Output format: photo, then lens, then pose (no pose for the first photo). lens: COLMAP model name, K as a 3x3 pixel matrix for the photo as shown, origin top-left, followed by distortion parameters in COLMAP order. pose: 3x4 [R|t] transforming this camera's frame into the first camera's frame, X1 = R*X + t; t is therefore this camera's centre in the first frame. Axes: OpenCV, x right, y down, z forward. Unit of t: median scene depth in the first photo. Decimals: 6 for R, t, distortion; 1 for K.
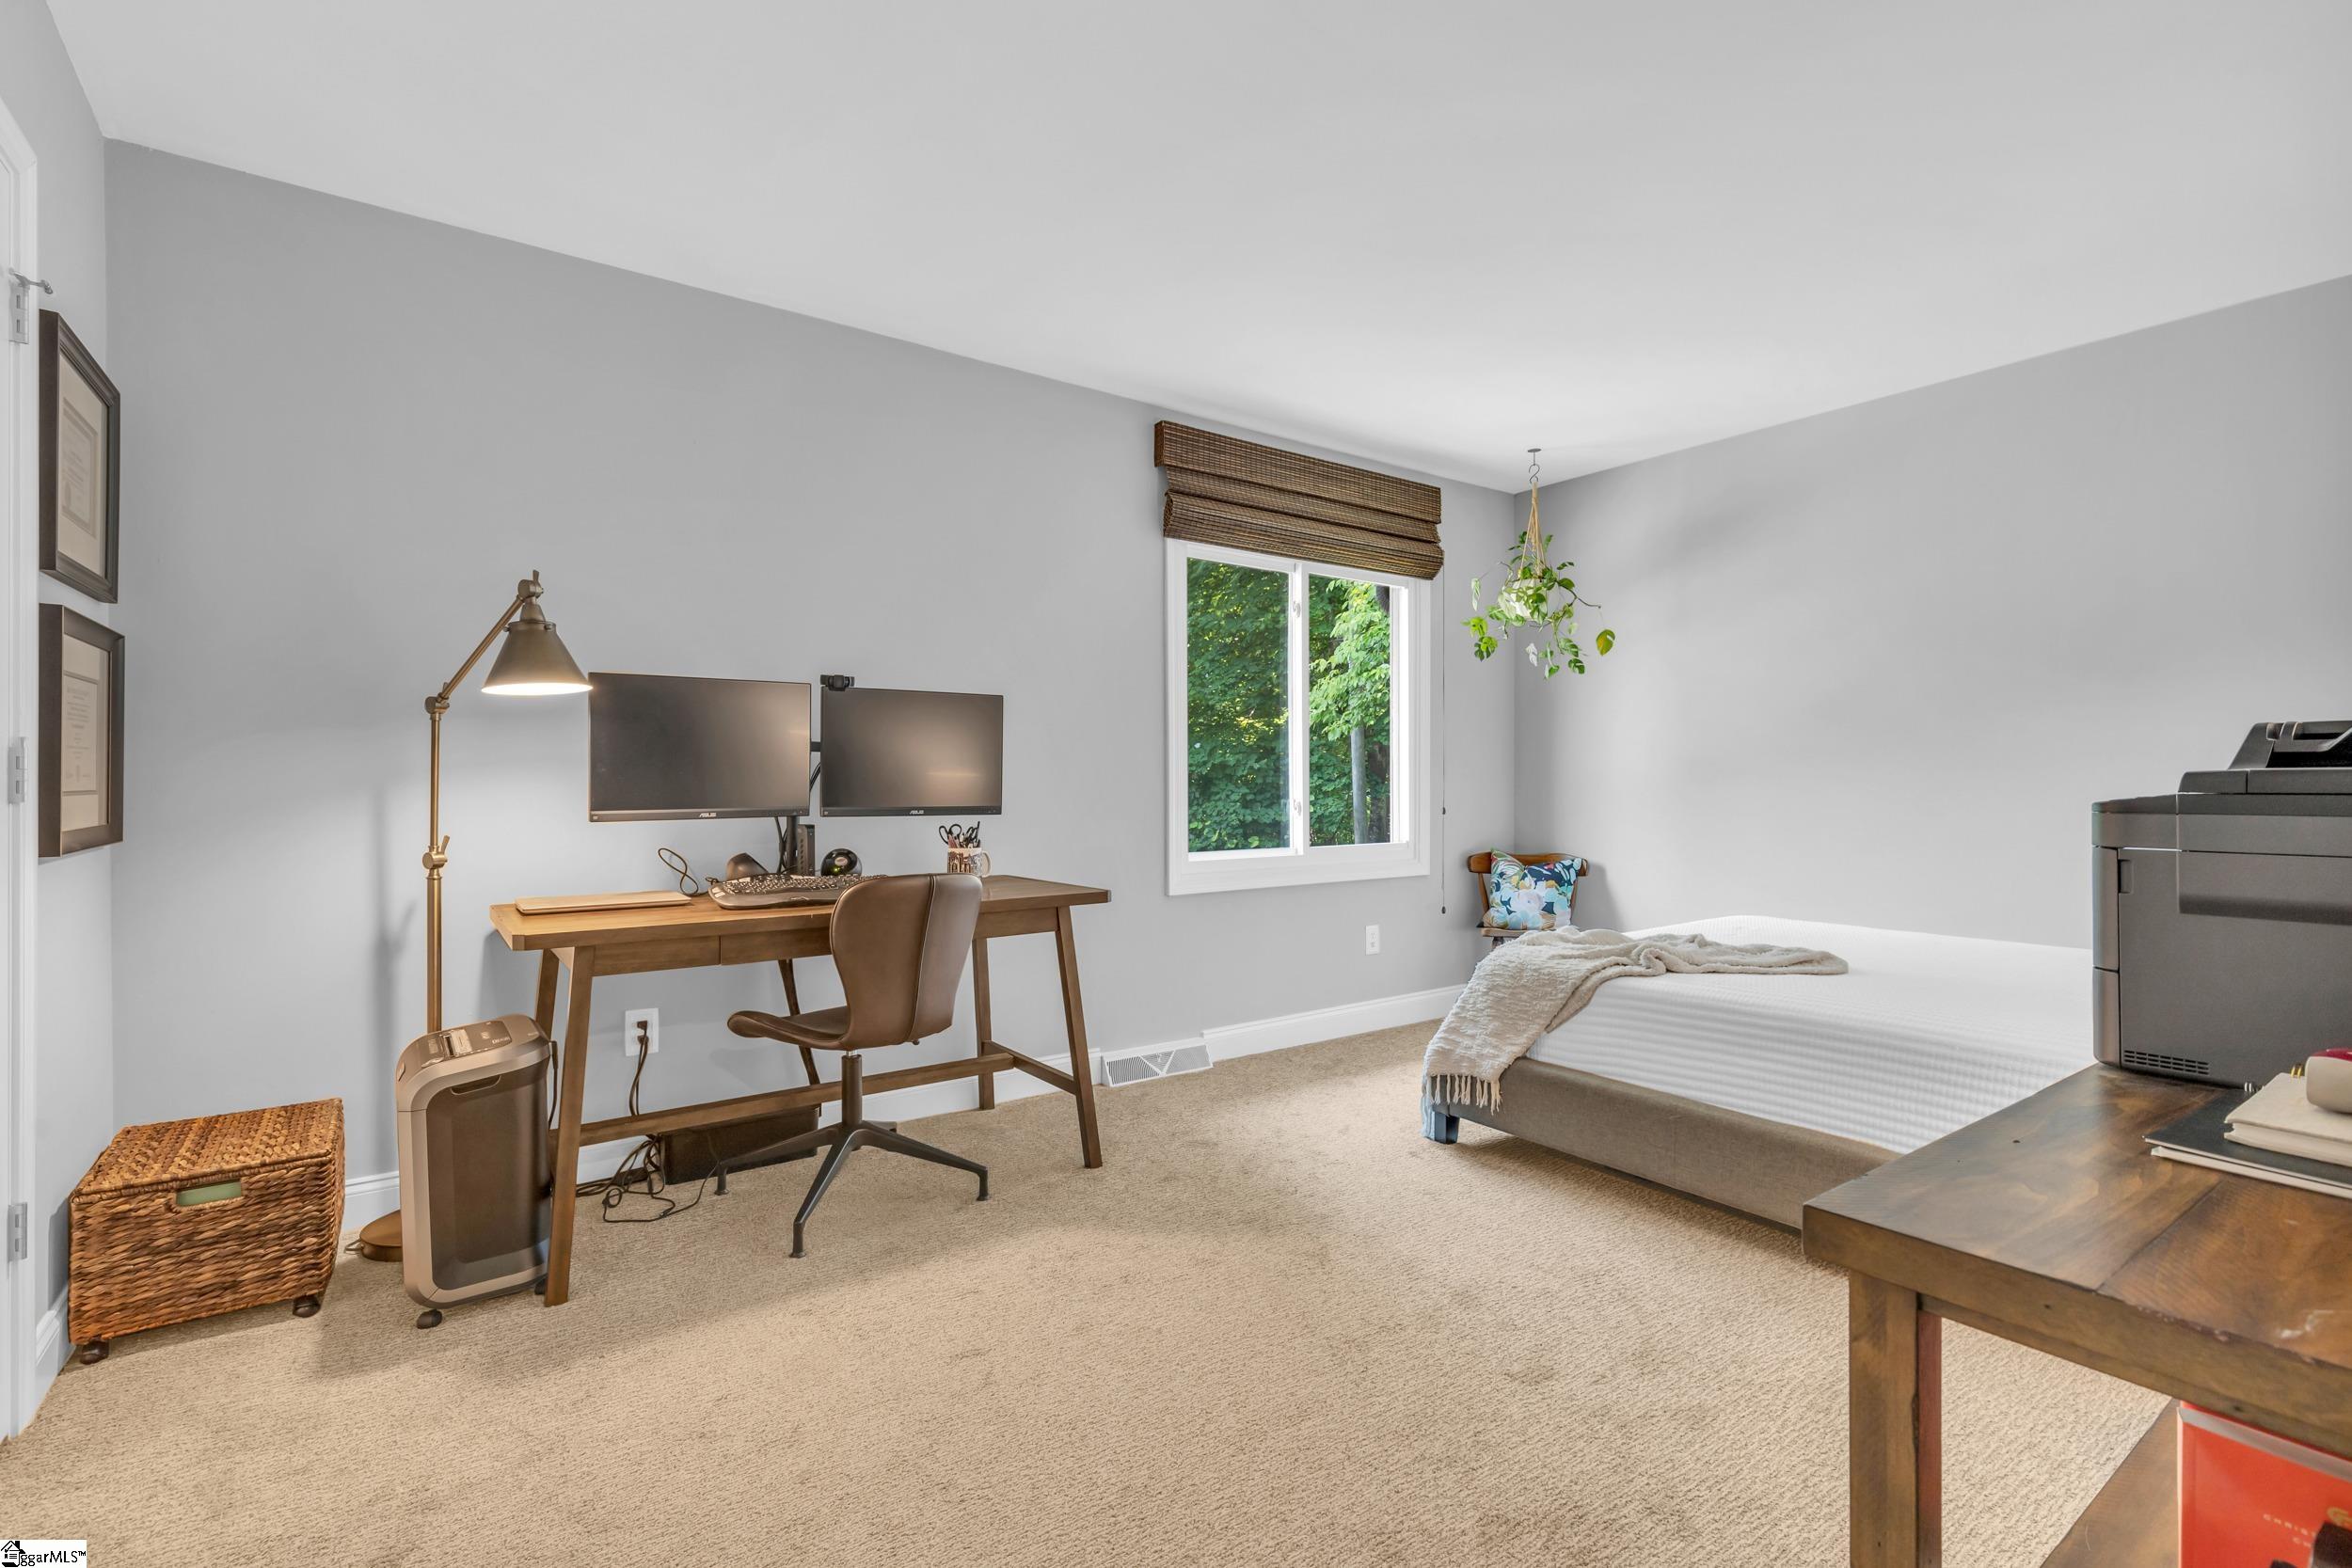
lens RADIAL K [[1067.2, 0, 1178.2], [0, 1067.2, 793.9], [0, 0, 1]] dist [0.008518, 0.000208]
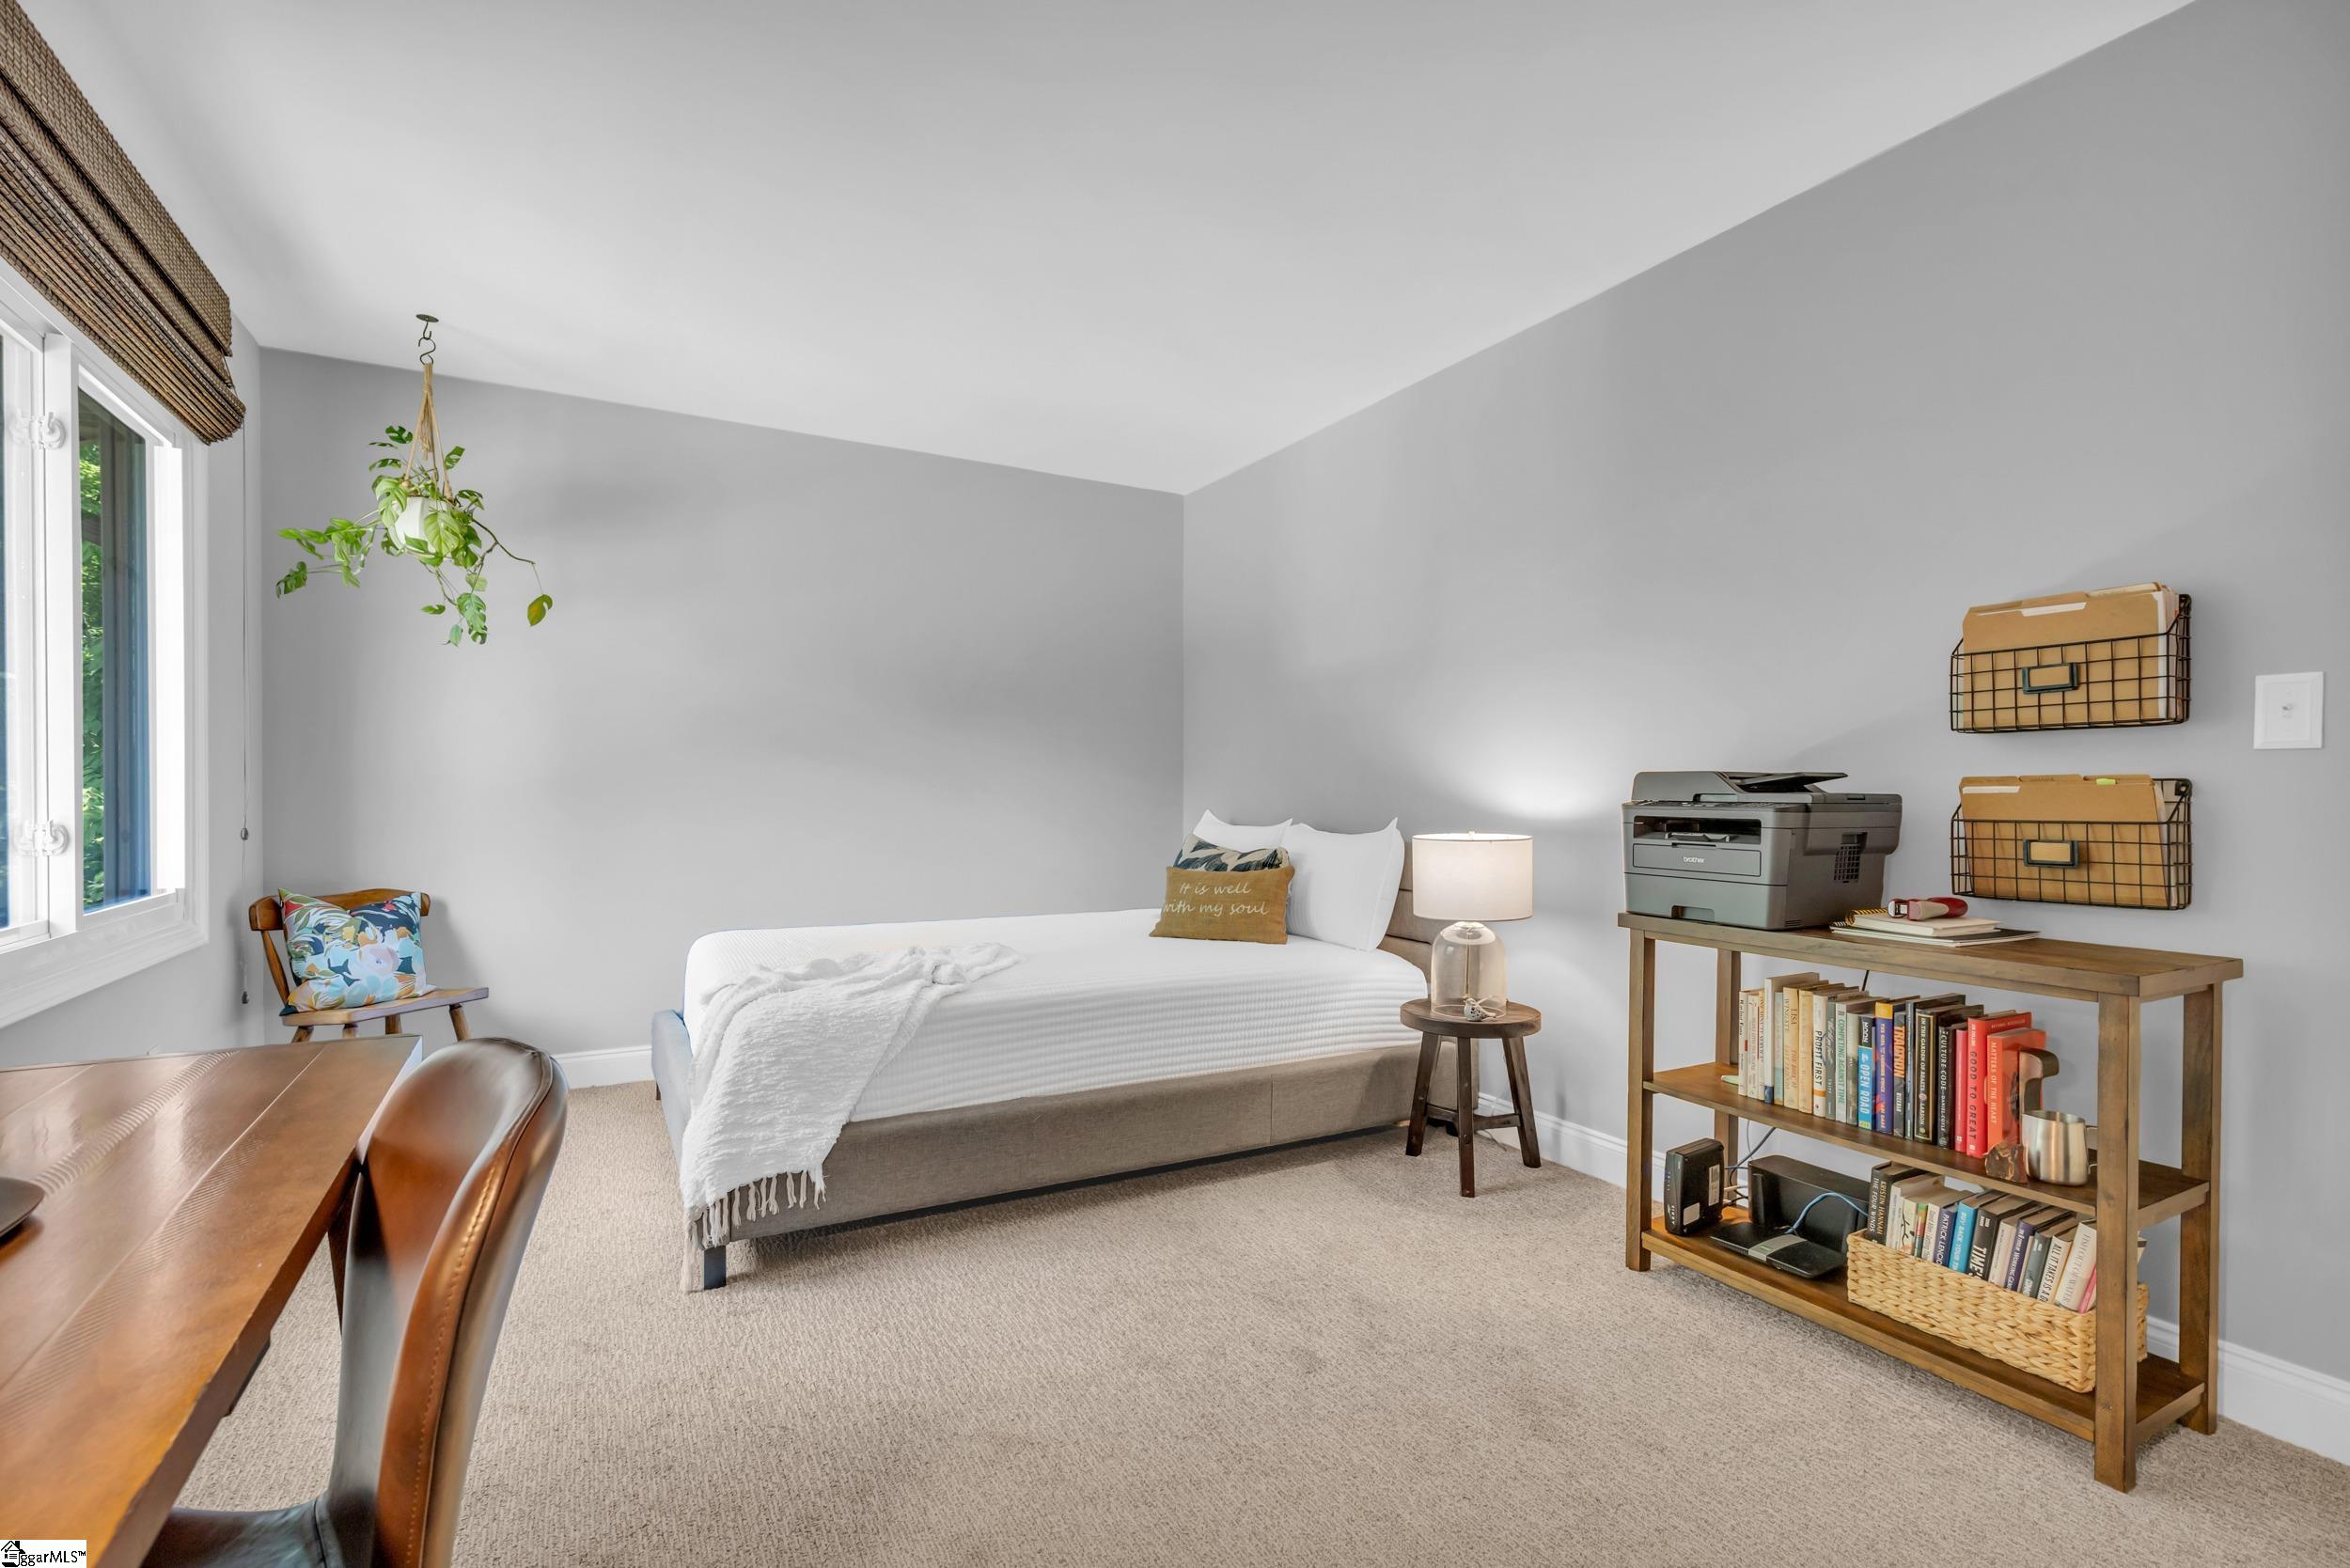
lens RADIAL K [[1066.4, 0, 1177.2], [0, 1066.4, 793.9], [0, 0, 1]] dist [0.008518, 0.000208]
pose [[0.124818, 0.001241, 0.992179, -0.455301], [0.003656, 0.999992, -0.001711, -0.006334], [-0.992173, 0.003841, 0.124812, 0.625865]]
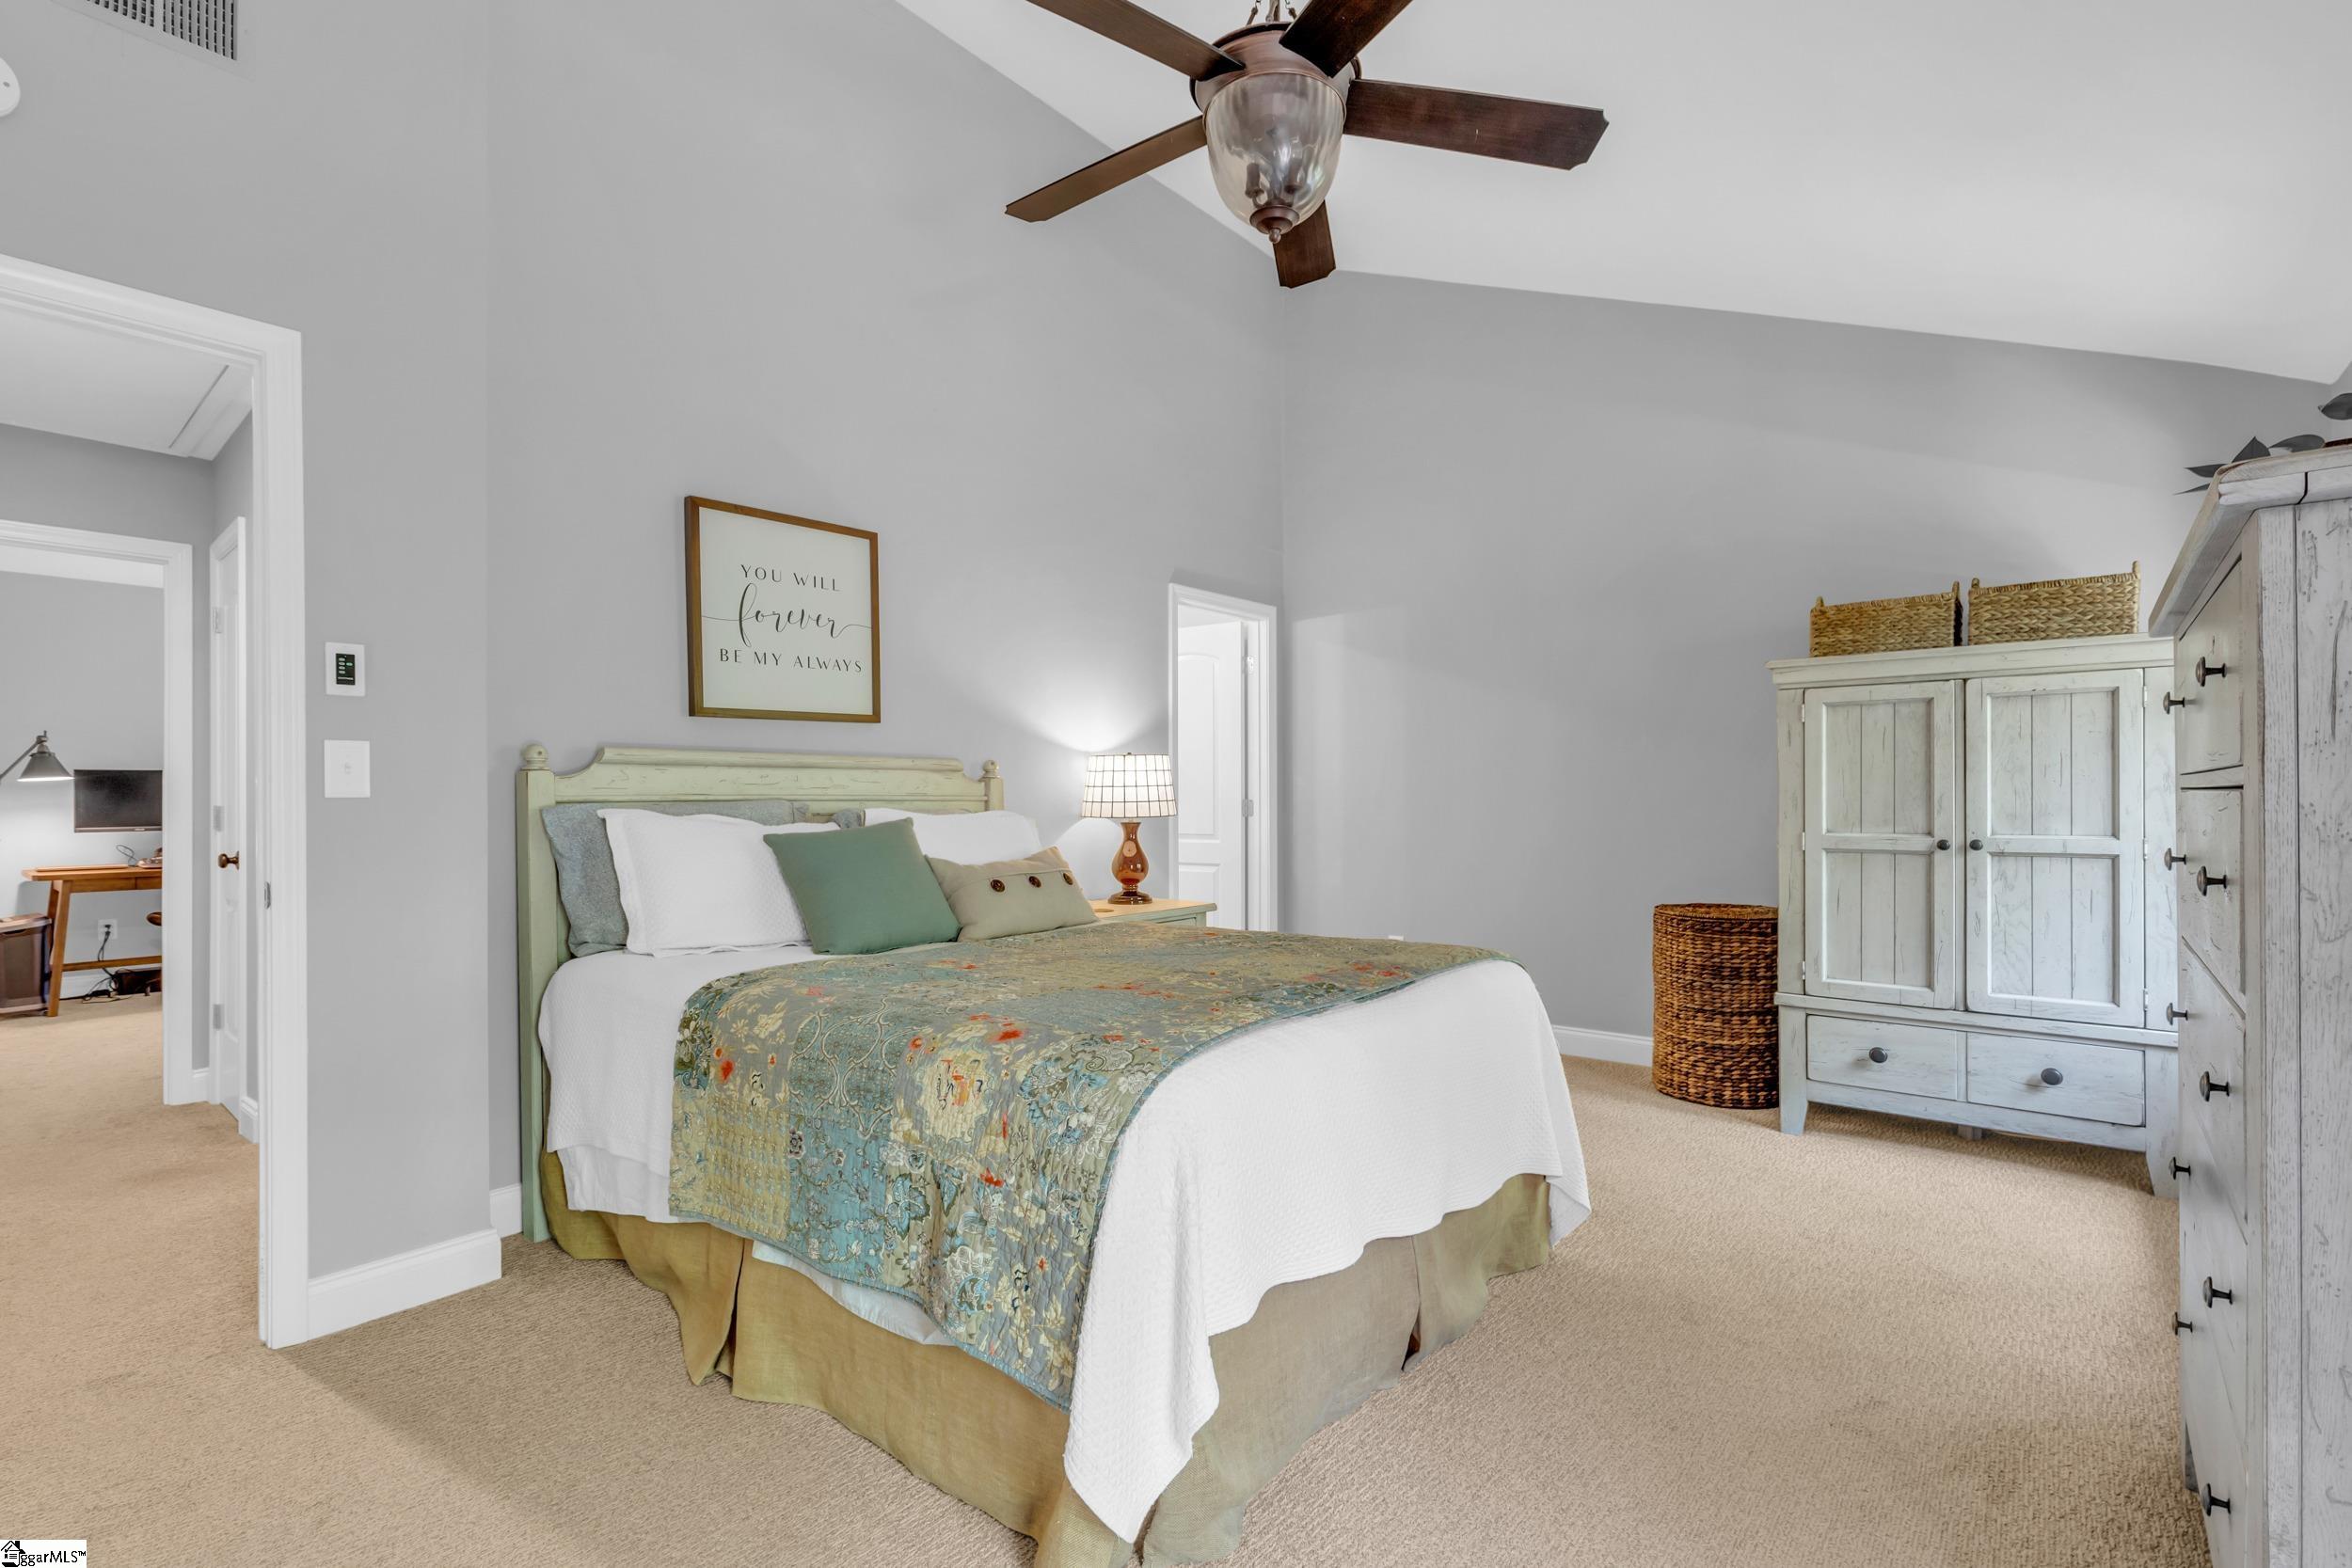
lens RADIAL K [[1067.2, 0, 1178.2], [0, 1067.2, 793.9], [0, 0, 1]] dist [0.008518, 0.000208]
pose [[0.969242, -0.002837, 0.246095, 0.726472], [0.005611, 0.999928, -0.010569, -0.012655], [-0.246047, 0.011624, 0.969188, -1.127822]]
